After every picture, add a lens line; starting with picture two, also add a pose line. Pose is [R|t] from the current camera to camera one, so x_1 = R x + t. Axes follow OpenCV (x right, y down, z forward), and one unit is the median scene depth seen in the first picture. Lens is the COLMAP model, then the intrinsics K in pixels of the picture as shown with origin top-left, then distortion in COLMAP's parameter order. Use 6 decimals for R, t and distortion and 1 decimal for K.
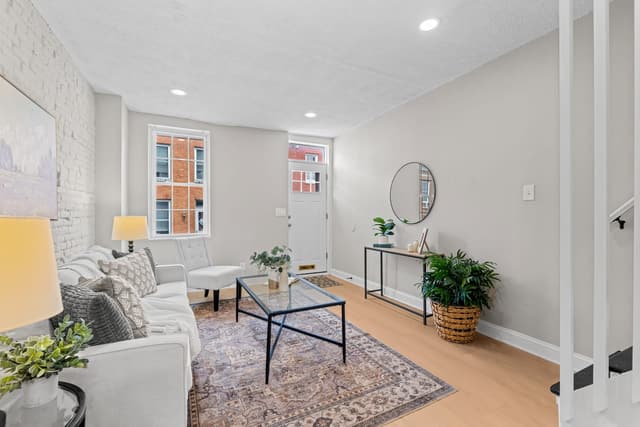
lens RADIAL K [[280.2, 0, 320.4], [0, 280.2, 199.9], [0, 0, 1]] dist [-0.001853, -0.000303]
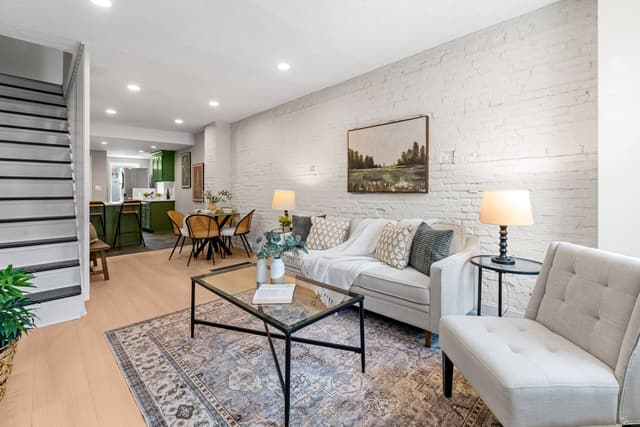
lens RADIAL K [[282.0, 0, 315.3], [0, 282.0, 189.8], [0, 0, 1]] dist [0.002563, 0.000325]
pose [[-0.954327, 0.013132, -0.298475, -0.033522], [0.029537, 0.998286, -0.050520, 0.090566], [0.297300, -0.057029, -0.953079, 1.744128]]
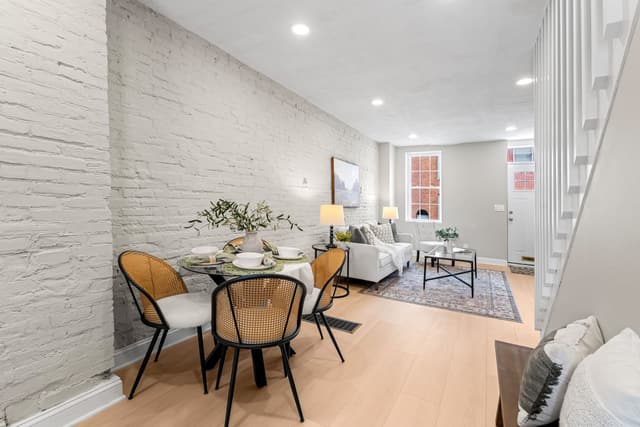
lens RADIAL K [[280.2, 0, 320.4], [0, 280.2, 199.9], [0, 0, 1]] dist [-0.001853, -0.000303]
pose [[0.544474, 0.008505, -0.838735, 0.811769], [0.009801, 0.999816, 0.016500, -0.032051], [0.838720, -0.017204, 0.544290, -0.544200]]
